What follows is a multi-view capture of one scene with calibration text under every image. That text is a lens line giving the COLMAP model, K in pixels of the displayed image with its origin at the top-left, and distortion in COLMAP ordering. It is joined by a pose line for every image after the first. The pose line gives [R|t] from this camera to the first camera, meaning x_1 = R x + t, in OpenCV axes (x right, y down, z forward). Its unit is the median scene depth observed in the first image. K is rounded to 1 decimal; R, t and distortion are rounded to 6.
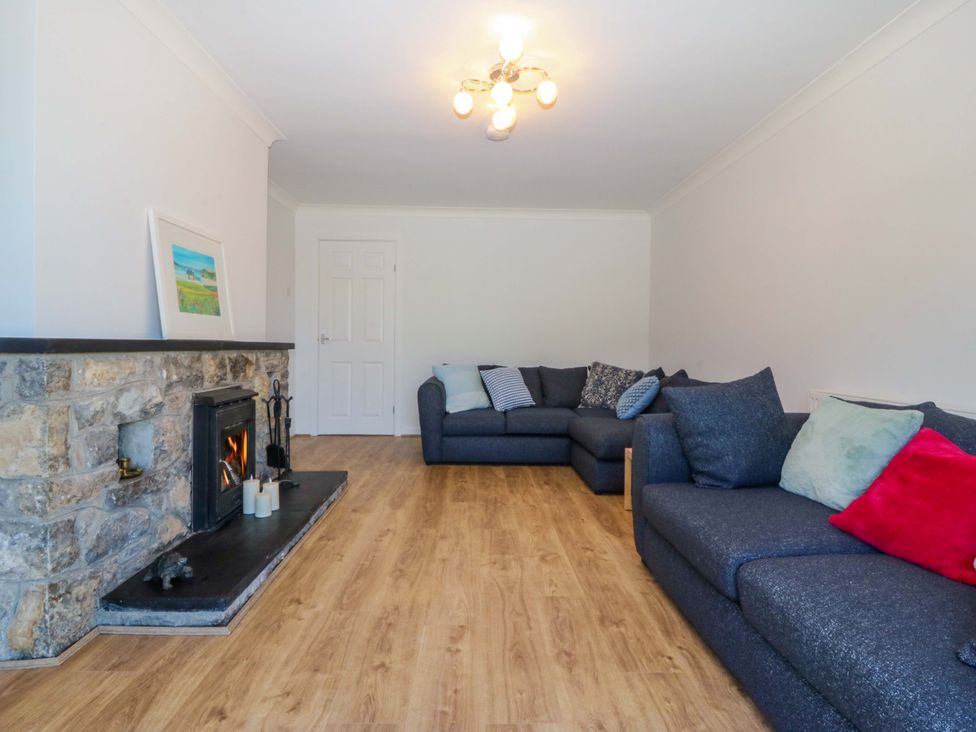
lens RADIAL K [[508.4, 0, 484.6], [0, 508.4, 353.1], [0, 0, 1]] dist [0.001814, -0.013166]
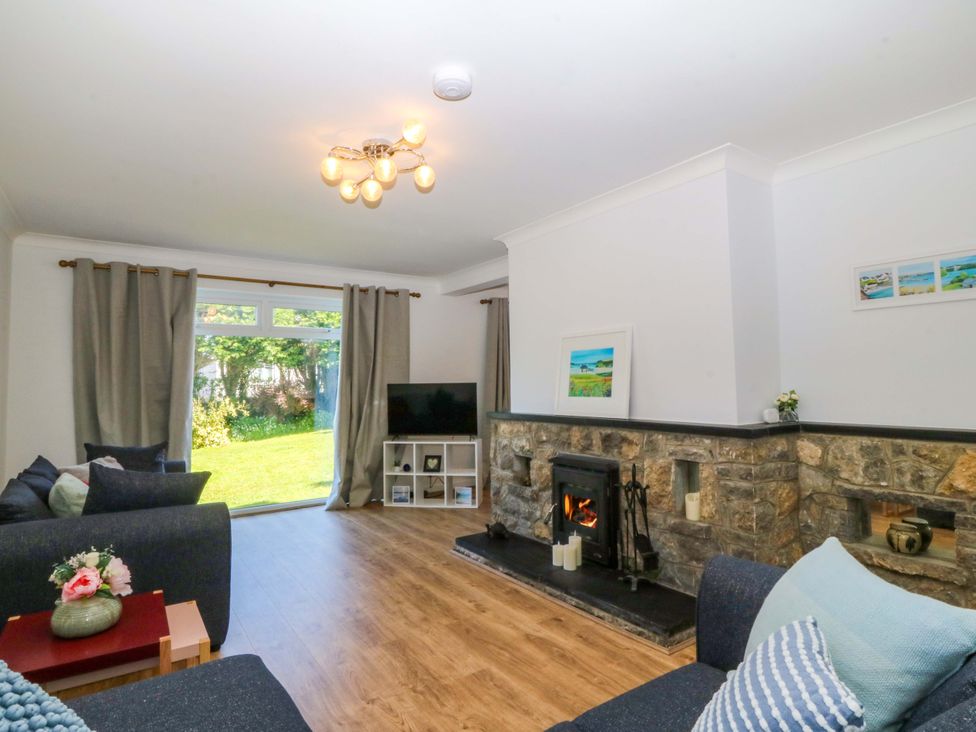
lens RADIAL K [[527.5, 0, 490.8], [0, 527.5, 357.6], [0, 0, 1]] dist [-0.000290, -0.012323]
pose [[-0.830091, -0.027503, -0.556950, 0.467061], [-0.004148, 0.999060, -0.043152, -0.132060], [0.557613, -0.033510, -0.829424, 2.230842]]
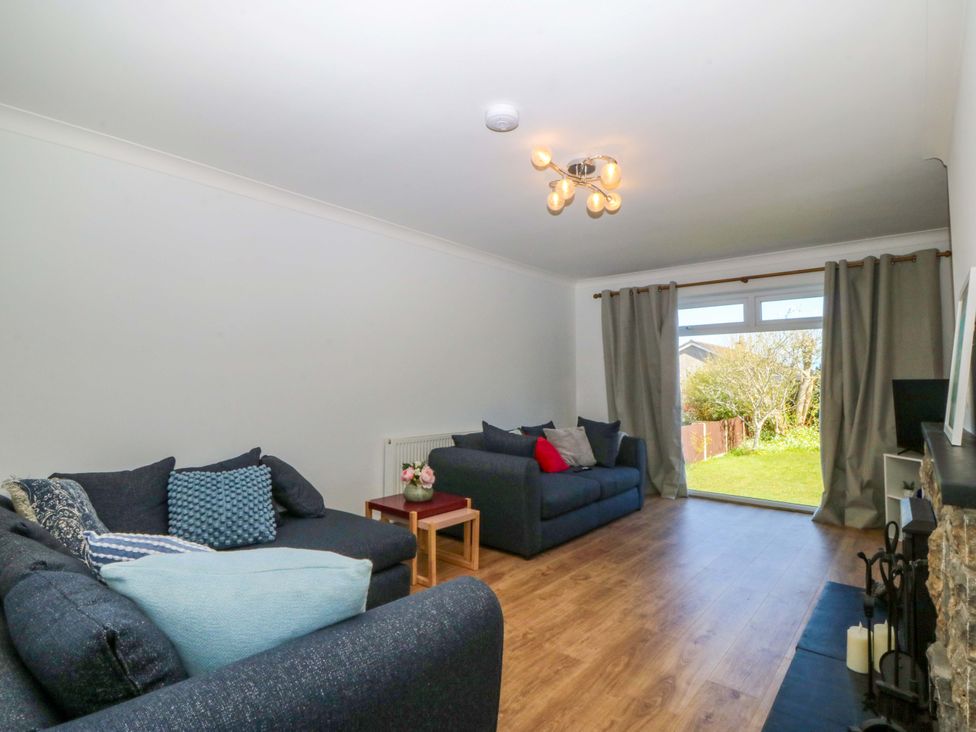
lens RADIAL K [[515.5, 0, 492.9], [0, 515.5, 355.5], [0, 0, 1]] dist [0.003116, -0.011107]
pose [[-0.757073, 0.019473, 0.653040, -0.604860], [-0.002115, 0.999477, -0.032255, -0.137815], [-0.653327, -0.025800, -0.756636, 2.248929]]
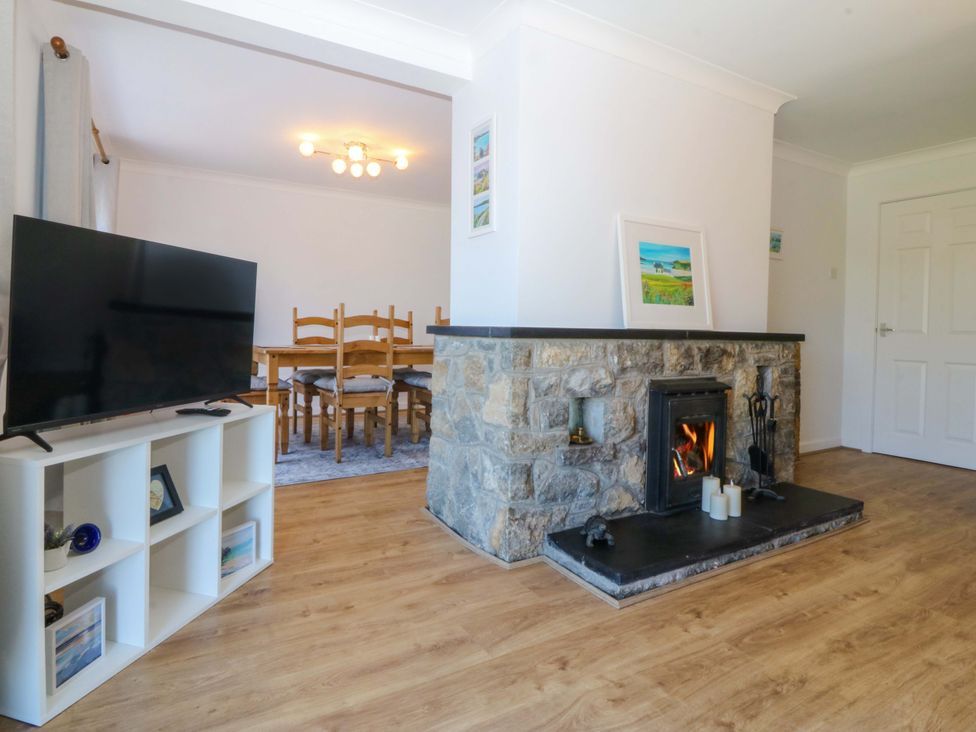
lens RADIAL K [[530.8, 0, 466.8], [0, 530.8, 336.1], [0, 0, 1]] dist [0.000019, -0.013901]
pose [[0.465626, 0.011223, -0.884910, 0.233591], [-0.027336, 0.999625, -0.001706, 0.000998], [0.884559, 0.024985, 0.465759, 0.147338]]
